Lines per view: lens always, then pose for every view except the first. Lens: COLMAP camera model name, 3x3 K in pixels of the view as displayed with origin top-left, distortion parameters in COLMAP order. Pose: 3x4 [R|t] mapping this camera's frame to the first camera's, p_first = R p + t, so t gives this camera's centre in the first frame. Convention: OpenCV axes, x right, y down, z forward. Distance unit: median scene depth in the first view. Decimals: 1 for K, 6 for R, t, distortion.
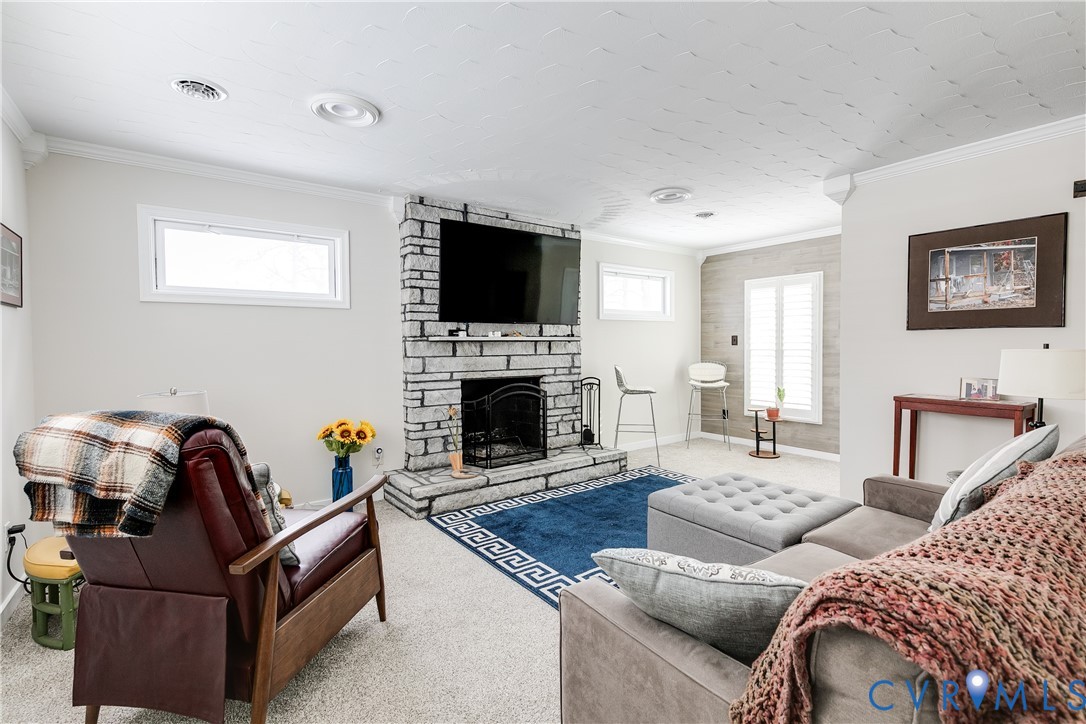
lens RADIAL K [[490.3, 0, 540.3], [0, 490.3, 360.0], [0, 0, 1]] dist [0.003016, 0.000097]
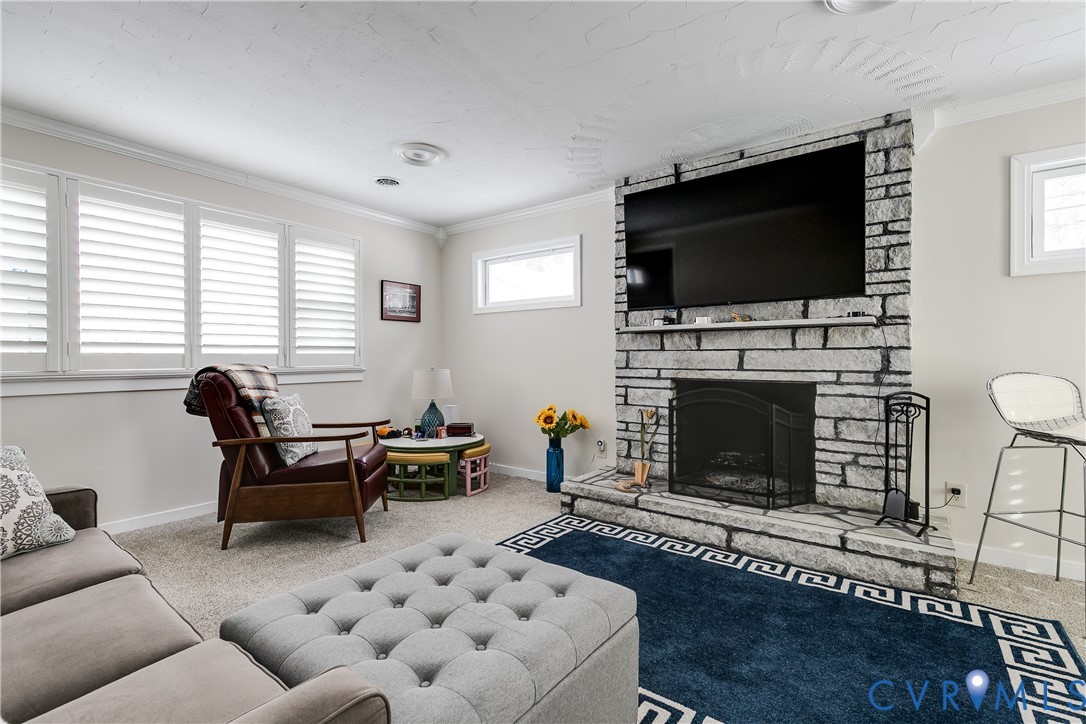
lens RADIAL K [[485.7, 0, 550.6], [0, 485.7, 363.1], [0, 0, 1]] dist [-0.000252, -0.000246]
pose [[0.303327, 0.016301, -0.952747, 0.559777], [-0.030395, 0.999510, 0.007424, 0.014328], [0.952402, 0.026707, 0.303674, 0.561845]]
